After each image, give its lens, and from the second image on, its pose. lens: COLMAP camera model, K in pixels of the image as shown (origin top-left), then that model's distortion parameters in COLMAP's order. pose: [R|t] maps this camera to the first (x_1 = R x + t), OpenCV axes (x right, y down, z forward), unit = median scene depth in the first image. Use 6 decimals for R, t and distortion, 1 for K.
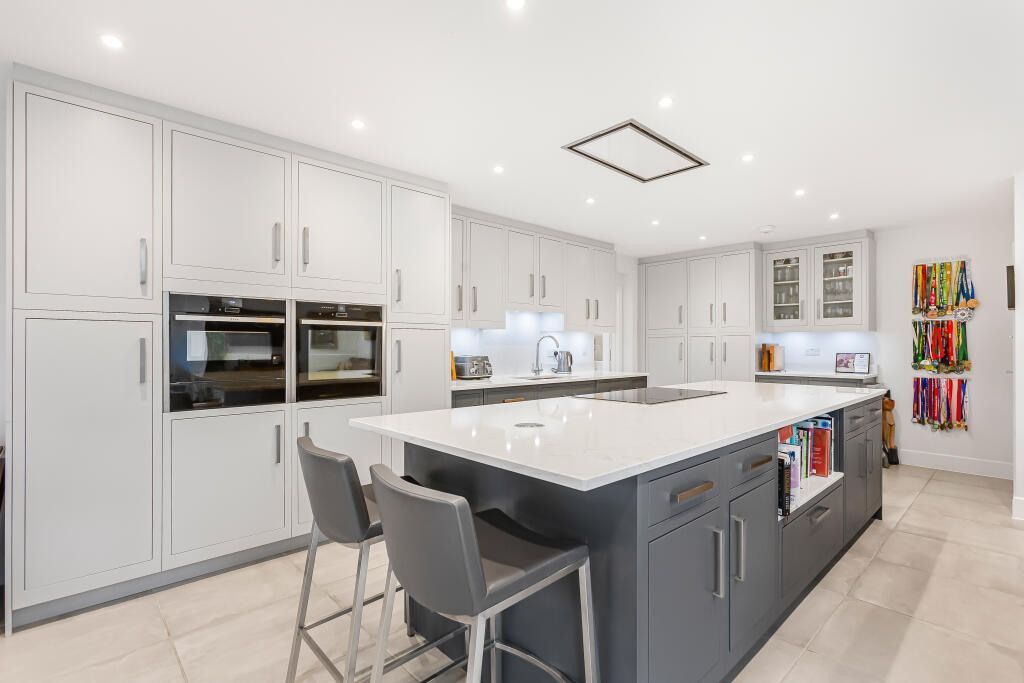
lens RADIAL K [[491.3, 0, 511.9], [0, 491.3, 339.8], [0, 0, 1]] dist [-0.015368, -0.000105]
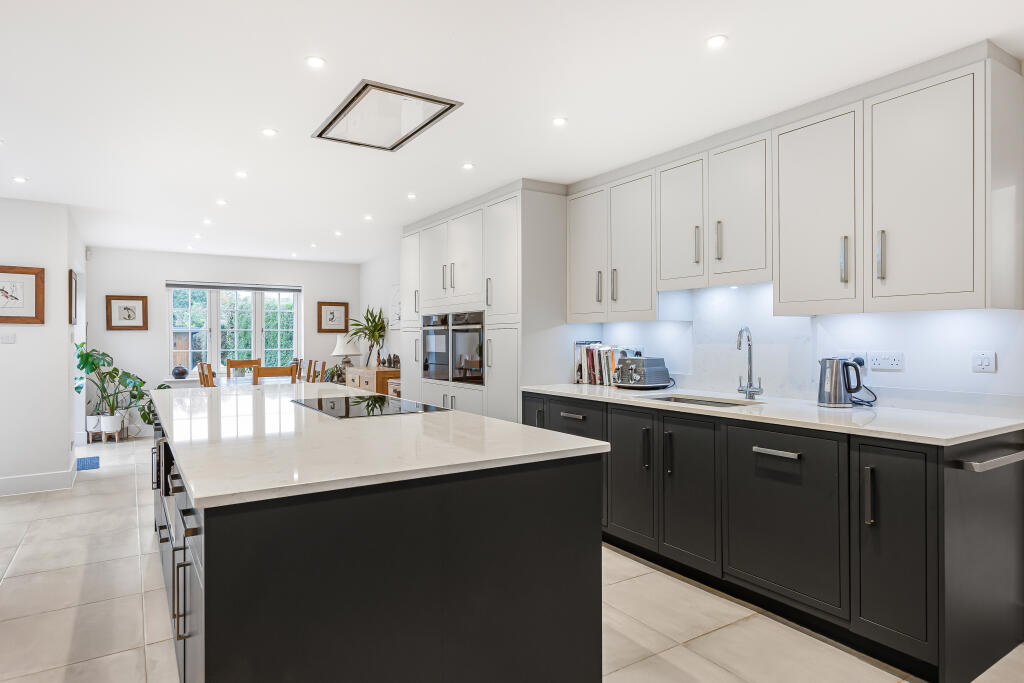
lens RADIAL K [[605.0, 0, 514.8], [0, 605.0, 338.3], [0, 0, 1]] dist [0.000314, 0.005759]
pose [[-0.165126, -0.007337, -0.986245, 1.277815], [0.005731, 0.999948, -0.008398, 0.011149], [0.986256, -0.007039, -0.165075, 1.424276]]
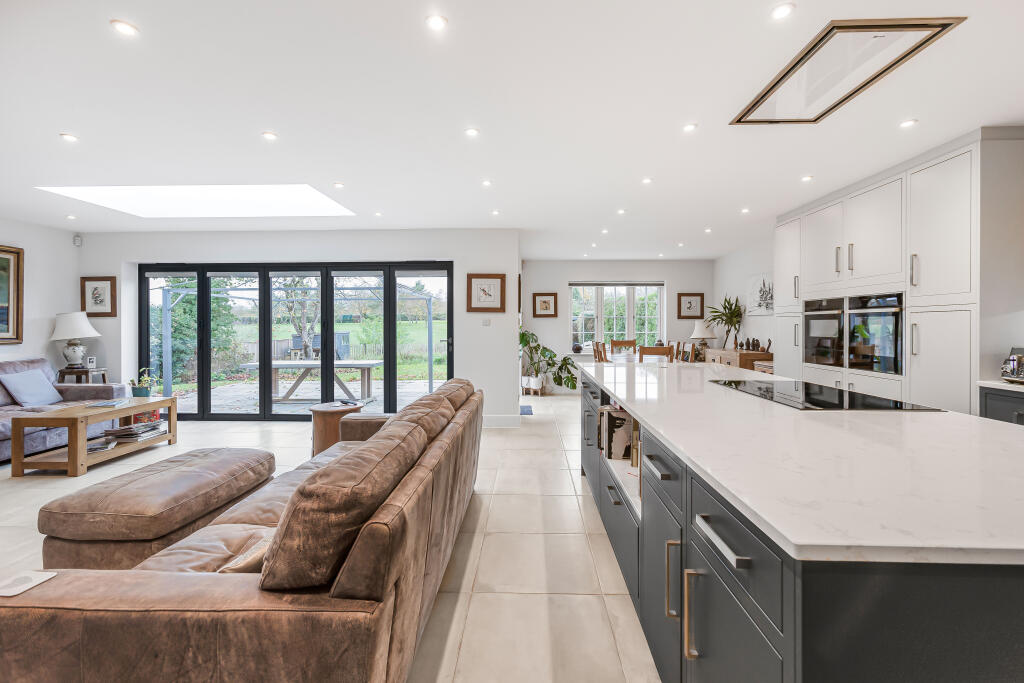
lens RADIAL K [[460.3, 0, 511.0], [0, 460.3, 331.6], [0, 0, 1]] dist [0.005457, 0.001354]
pose [[-0.698163, 0.002040, -0.715936, 1.145727], [-0.003109, 0.999978, 0.005881, 0.014868], [0.715932, 0.006332, -0.698141, 1.178498]]
